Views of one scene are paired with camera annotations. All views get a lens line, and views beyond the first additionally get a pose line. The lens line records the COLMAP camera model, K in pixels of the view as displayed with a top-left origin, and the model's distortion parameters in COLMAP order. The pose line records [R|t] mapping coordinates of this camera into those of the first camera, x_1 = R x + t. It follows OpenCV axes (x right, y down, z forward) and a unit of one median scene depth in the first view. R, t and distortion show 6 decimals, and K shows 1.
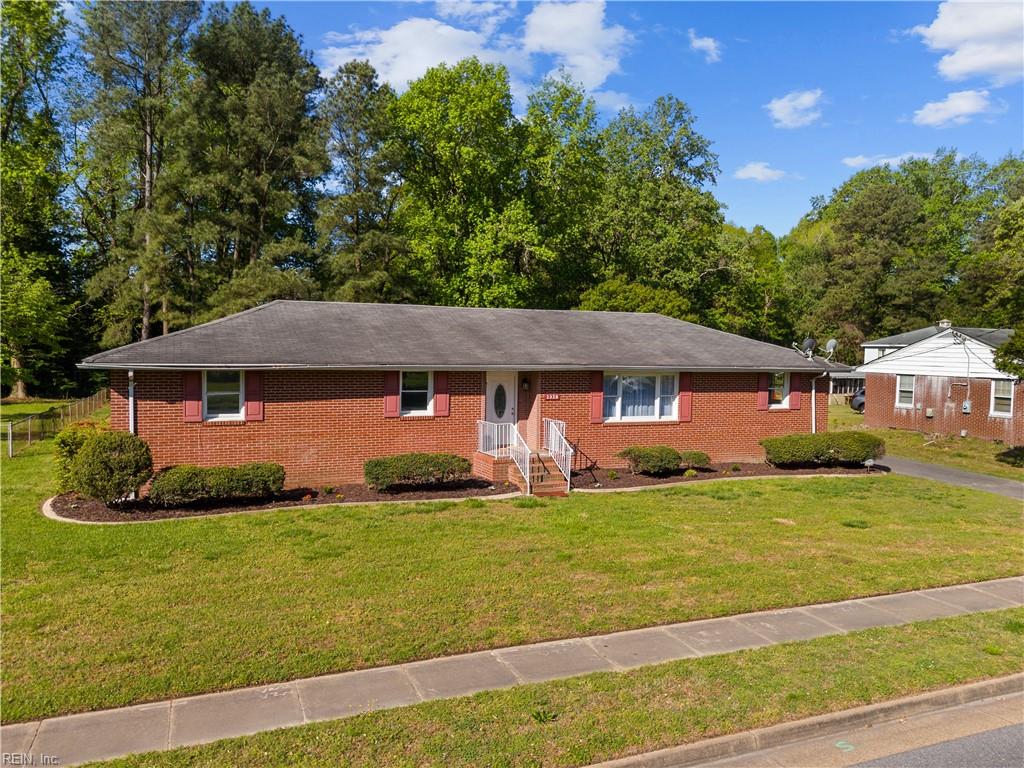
lens RADIAL K [[777.7, 0, 512.0], [0, 777.7, 384.0], [0, 0, 1]] dist [0.057378, -0.039303]
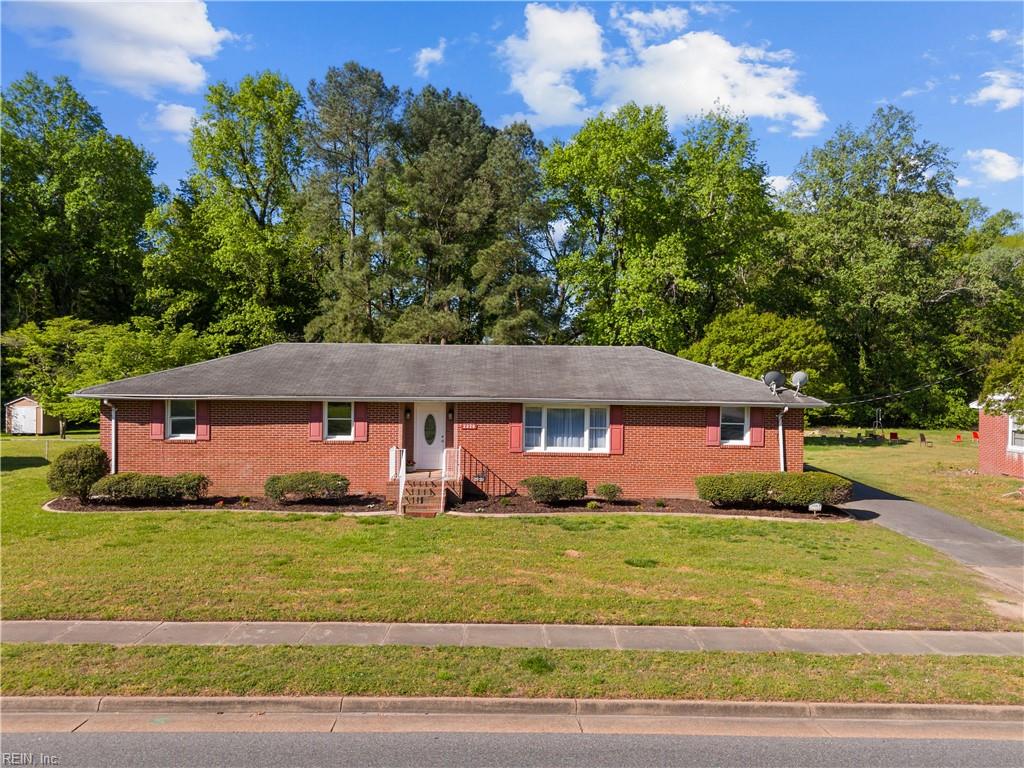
lens RADIAL K [[757.9, 0, 512.0], [0, 757.9, 384.0], [0, 0, 1]] dist [0.059107, -0.048990]
pose [[0.923262, -0.000028, -0.384172, 0.500848], [-0.015461, 0.999187, -0.037230, -0.004288], [0.383860, 0.040312, 0.922511, 0.043618]]
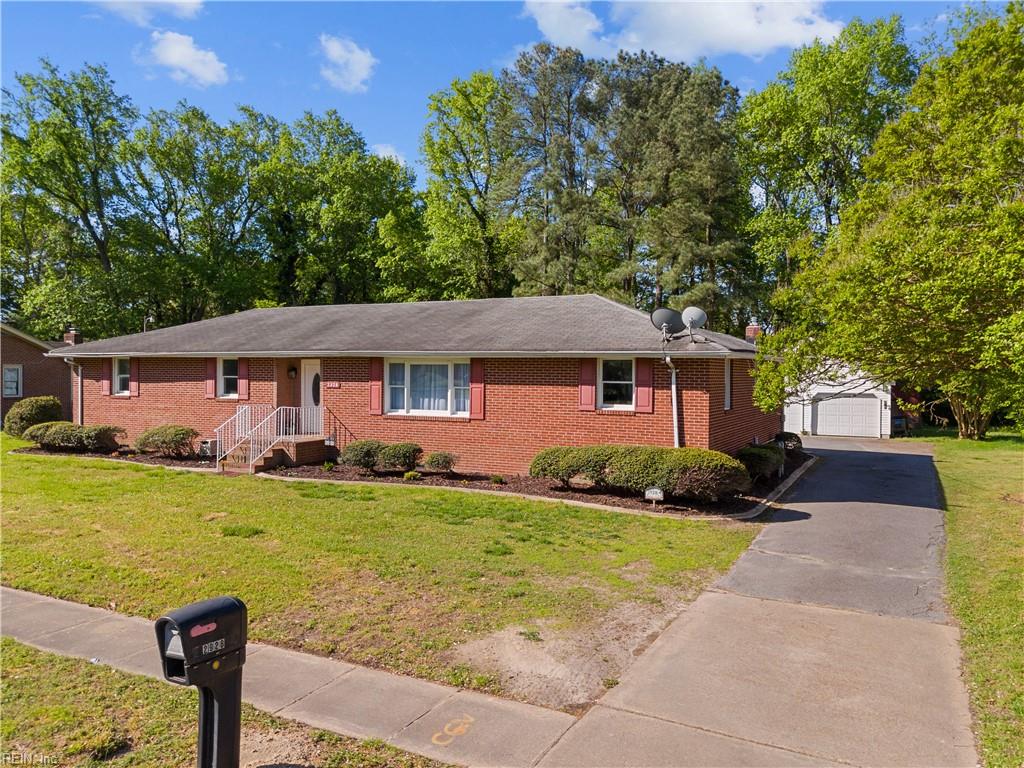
lens RADIAL K [[757.9, 0, 512.0], [0, 757.9, 384.0], [0, 0, 1]] dist [0.059107, -0.048990]
pose [[0.637970, -0.001471, -0.770060, 0.907103], [-0.036667, 0.998806, -0.032286, 0.037340], [0.769188, 0.048833, 0.637154, 0.549164]]
